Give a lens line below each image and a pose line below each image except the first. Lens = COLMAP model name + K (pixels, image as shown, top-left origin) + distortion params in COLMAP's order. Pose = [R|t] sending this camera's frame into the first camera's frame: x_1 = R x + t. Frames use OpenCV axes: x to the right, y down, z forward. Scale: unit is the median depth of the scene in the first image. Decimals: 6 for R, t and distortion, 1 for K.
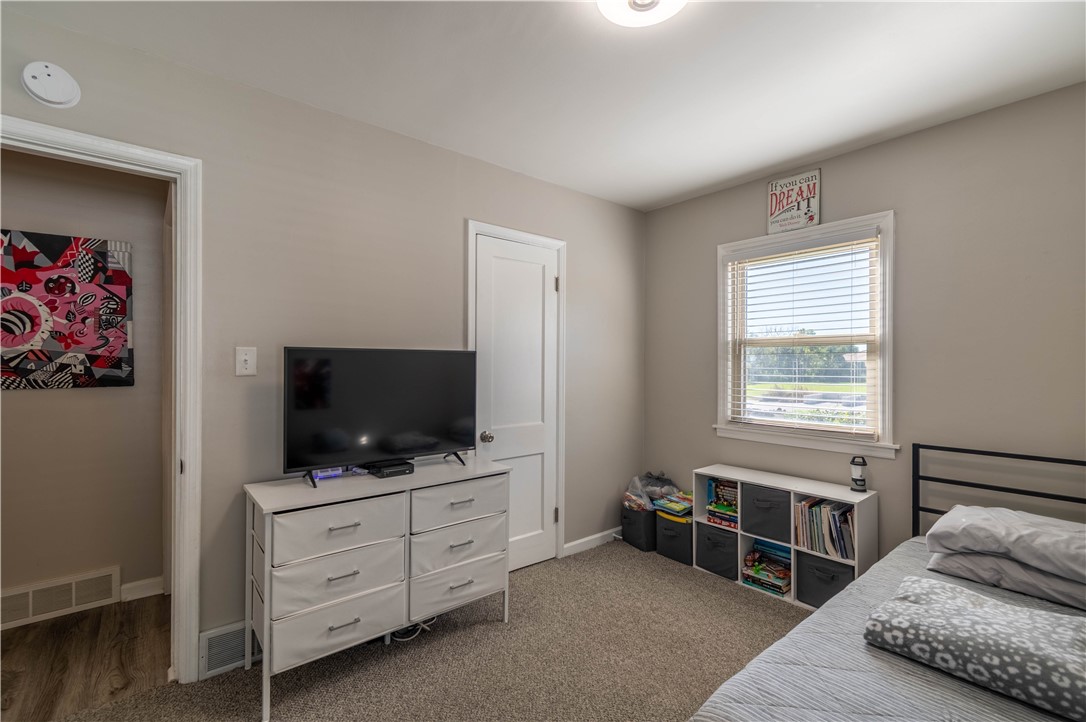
lens RADIAL K [[481.5, 0, 544.6], [0, 481.5, 363.0], [0, 0, 1]] dist [0.001894, -0.000434]
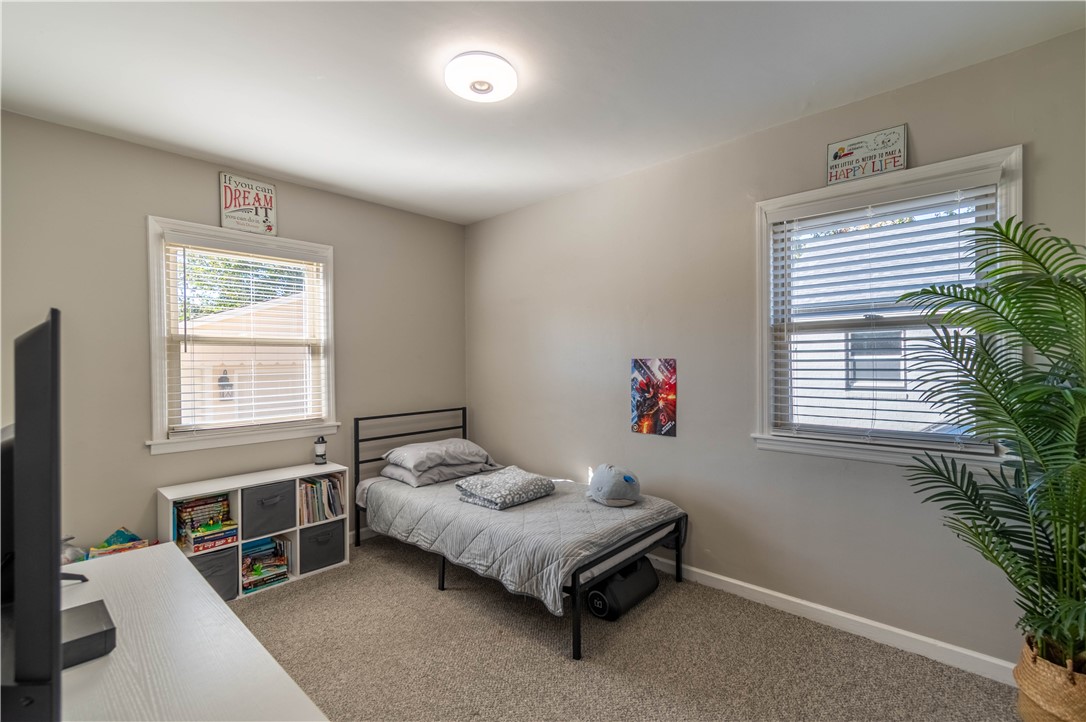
lens RADIAL K [[481.5, 0, 544.6], [0, 481.5, 363.0], [0, 0, 1]] dist [0.001894, -0.000434]
pose [[-0.124526, -0.007646, 0.992187, -0.635487], [0.008017, 0.999930, 0.008711, -0.002539], [-0.992184, 0.009039, -0.124456, 0.559770]]
